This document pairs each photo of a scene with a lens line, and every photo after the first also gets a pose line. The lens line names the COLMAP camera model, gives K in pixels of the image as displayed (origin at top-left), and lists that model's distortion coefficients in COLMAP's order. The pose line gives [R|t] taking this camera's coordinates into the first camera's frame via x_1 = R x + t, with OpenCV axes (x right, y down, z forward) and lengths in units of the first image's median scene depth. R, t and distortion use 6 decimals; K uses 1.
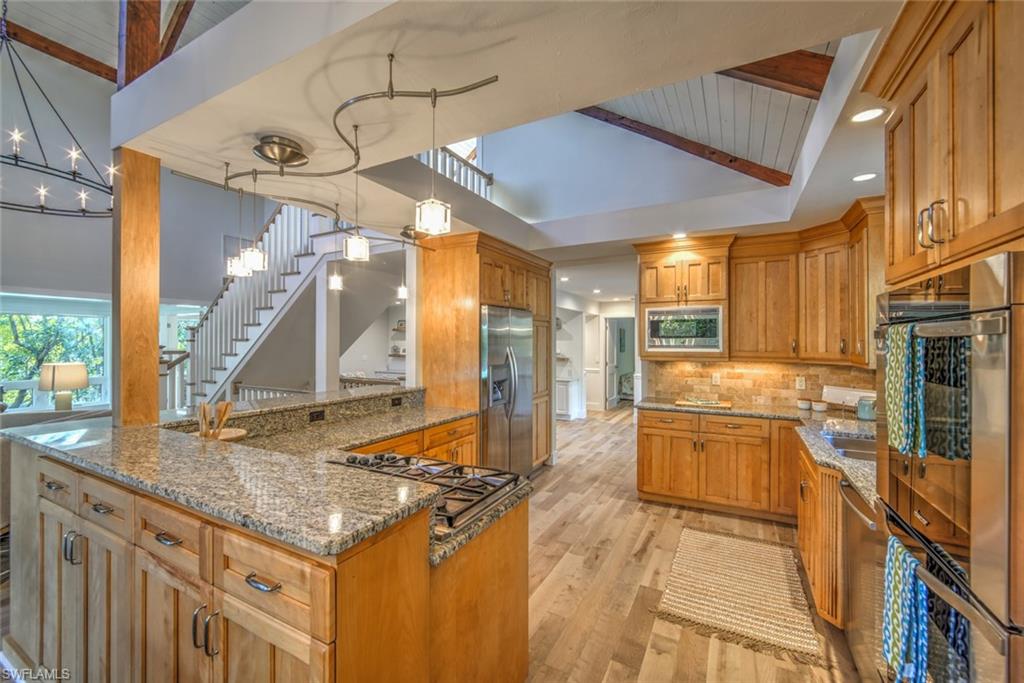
lens RADIAL K [[409.3, 0, 513.5], [0, 409.3, 339.2], [0, 0, 1]] dist [-0.006990, 0.000041]
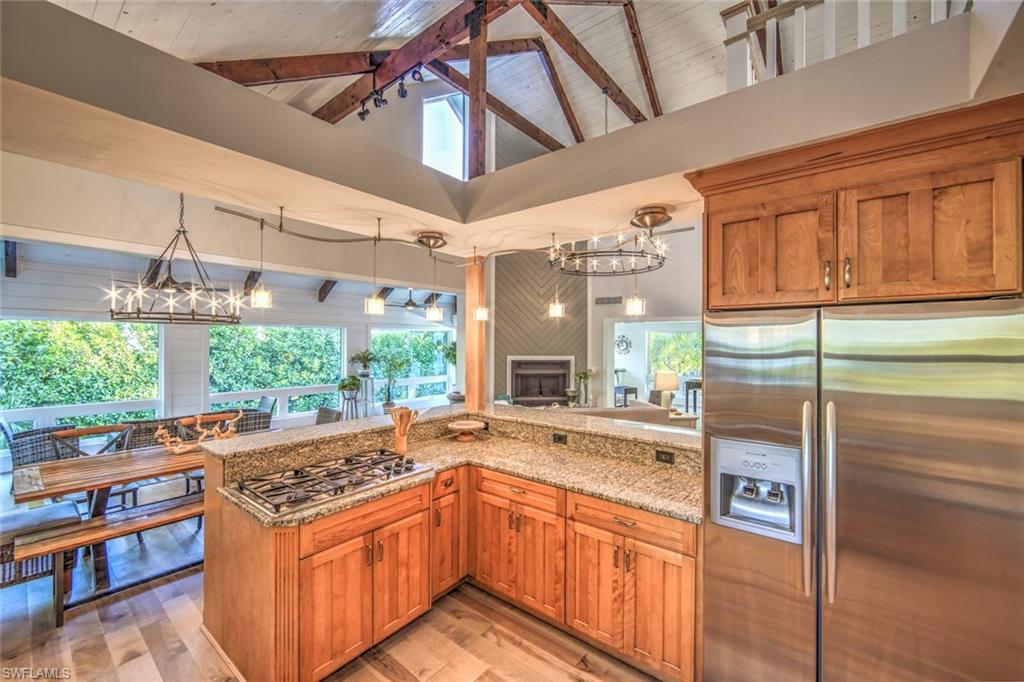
lens RADIAL K [[409.3, 0, 514.6], [0, 409.3, 339.8], [0, 0, 1]] dist [-0.006990, 0.000041]
pose [[-0.161943, -0.005145, -0.986787, 0.472668], [-0.002171, 0.999986, -0.004857, -0.049599], [0.986798, 0.001356, -0.161952, 0.864163]]
